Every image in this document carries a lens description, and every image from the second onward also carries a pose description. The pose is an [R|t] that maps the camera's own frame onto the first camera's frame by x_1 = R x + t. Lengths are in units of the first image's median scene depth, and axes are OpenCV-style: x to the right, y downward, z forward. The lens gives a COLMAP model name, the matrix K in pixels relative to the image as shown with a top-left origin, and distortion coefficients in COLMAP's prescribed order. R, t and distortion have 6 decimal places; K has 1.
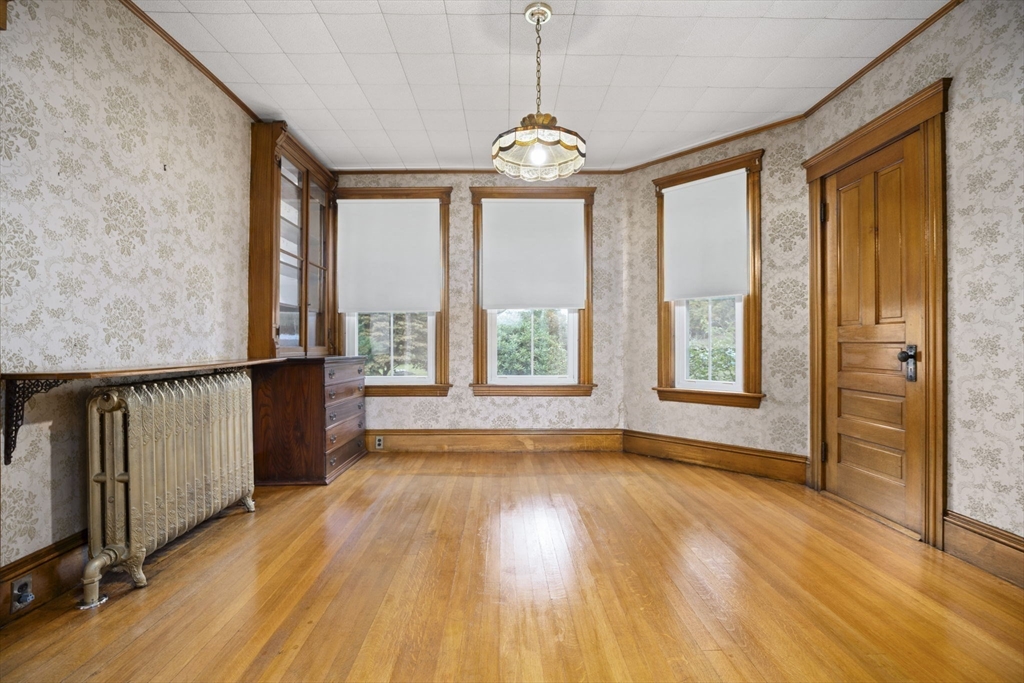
lens RADIAL K [[472.8, 0, 513.2], [0, 472.8, 343.3], [0, 0, 1]] dist [-0.023332, 0.002551]
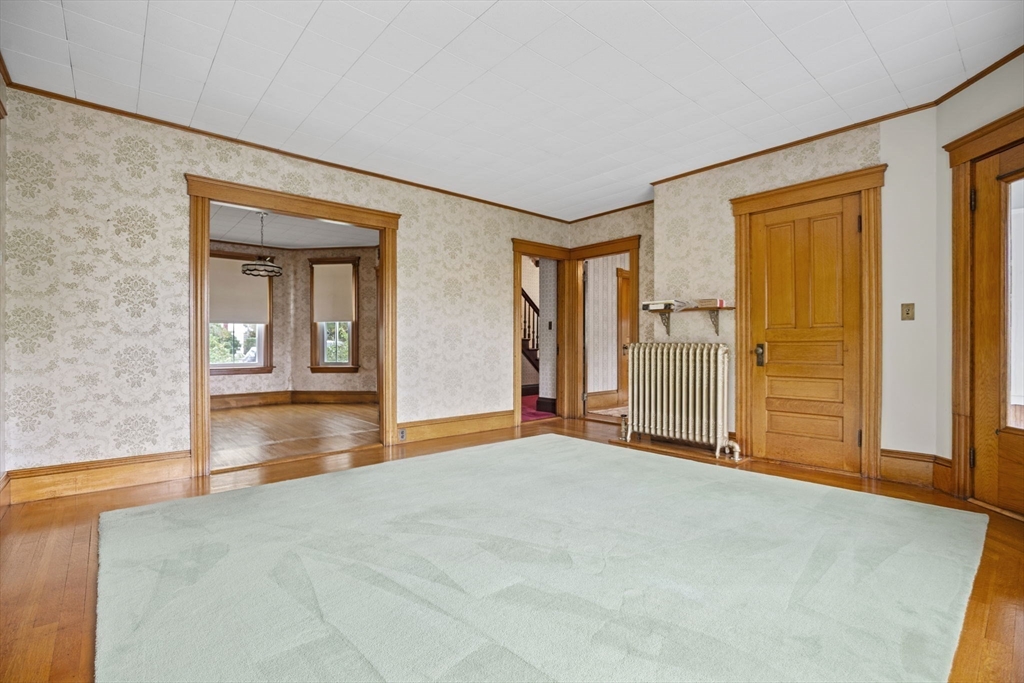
lens RADIAL K [[472.8, 0, 513.4], [0, 472.8, 343.1], [0, 0, 1]] dist [-0.023332, 0.002551]
pose [[0.763988, -0.001253, 0.645229, -0.288352], [0.001538, 0.999999, 0.000122, -0.000943], [-0.645228, 0.000899, 0.763989, -0.961246]]
